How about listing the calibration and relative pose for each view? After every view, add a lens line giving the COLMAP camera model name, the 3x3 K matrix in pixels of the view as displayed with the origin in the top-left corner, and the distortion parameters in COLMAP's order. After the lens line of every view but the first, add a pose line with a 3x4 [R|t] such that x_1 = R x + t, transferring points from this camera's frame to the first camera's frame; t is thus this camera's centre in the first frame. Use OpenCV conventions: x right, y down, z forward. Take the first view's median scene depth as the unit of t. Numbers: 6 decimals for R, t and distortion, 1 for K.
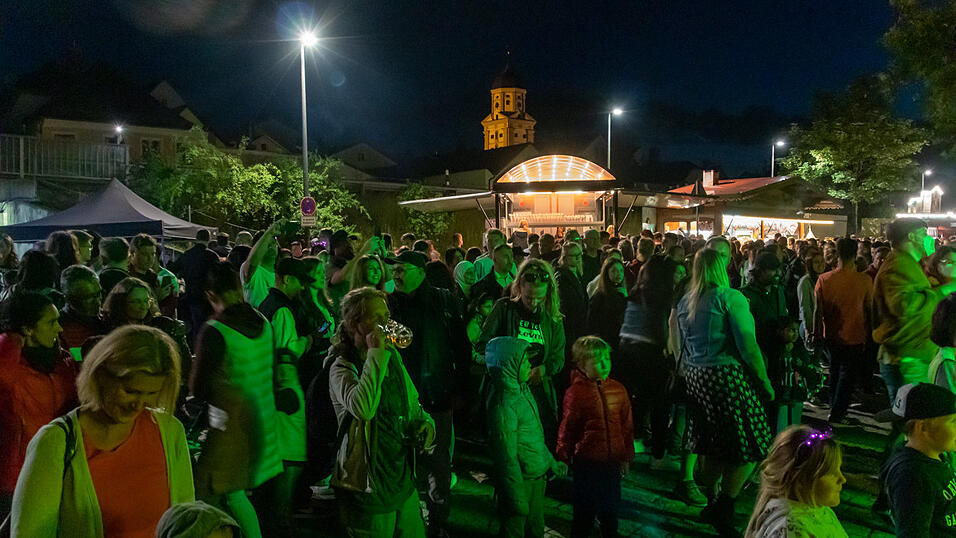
lens RADIAL K [[1641.4, 0, 478.0], [0, 1641.4, 269.0], [0, 0, 1]] dist [-0.055392, -0.177184]
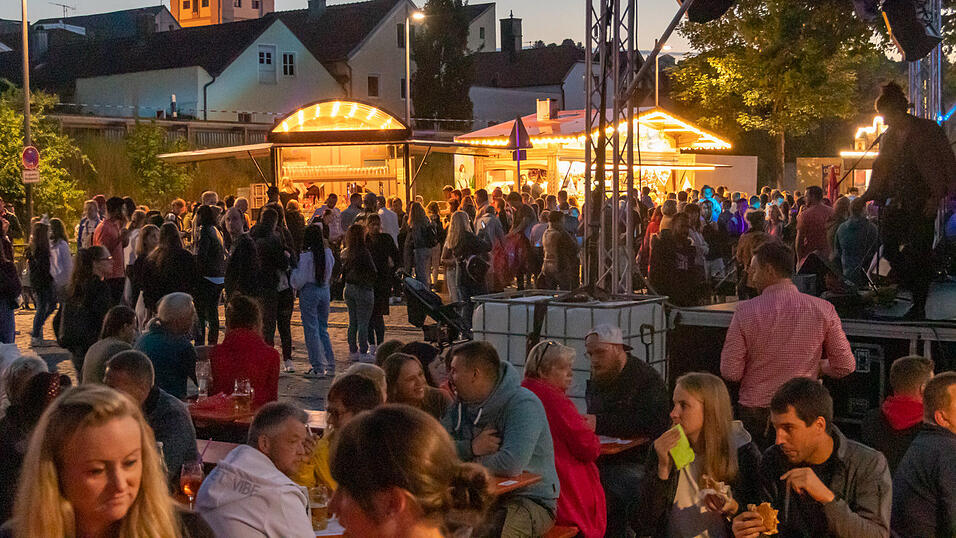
lens RADIAL K [[1641.4, 0, 478.0], [0, 1641.4, 269.0], [0, 0, 1]] dist [-0.055392, -0.177184]
pose [[0.991548, -0.014527, 0.128924, 0.018829], [0.011128, 0.999572, 0.027043, -0.004418], [-0.129262, -0.025379, 0.991286, 0.292098]]
